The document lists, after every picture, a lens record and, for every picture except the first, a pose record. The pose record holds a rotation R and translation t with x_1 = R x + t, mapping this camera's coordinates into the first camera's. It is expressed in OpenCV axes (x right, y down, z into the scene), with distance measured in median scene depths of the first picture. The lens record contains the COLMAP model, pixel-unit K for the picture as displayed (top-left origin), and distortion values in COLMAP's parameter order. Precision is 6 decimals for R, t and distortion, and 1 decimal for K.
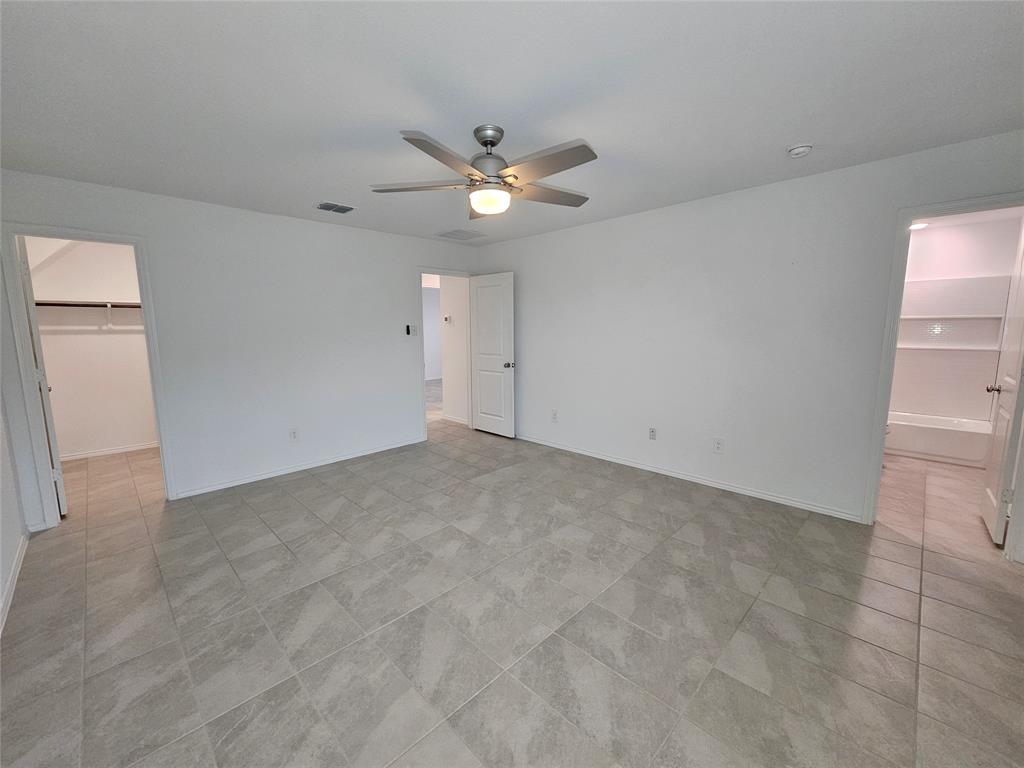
lens RADIAL K [[418.4, 0, 515.9], [0, 418.4, 382.5], [0, 0, 1]] dist [0.000011, 0.000763]
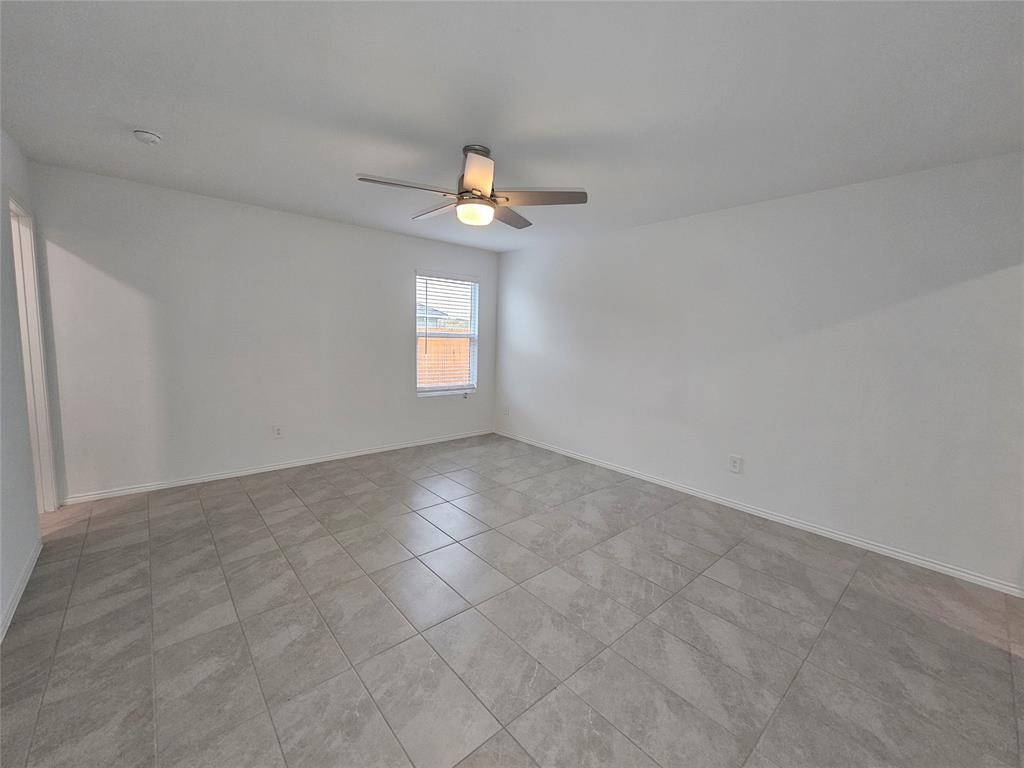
lens RADIAL K [[418.4, 0, 515.9], [0, 418.4, 382.5], [0, 0, 1]] dist [0.000011, 0.000763]
pose [[-0.997687, -0.028871, 0.061546, -0.200213], [-0.012936, 0.969423, 0.245055, -0.224951], [-0.066739, 0.243692, -0.967554, 1.756247]]
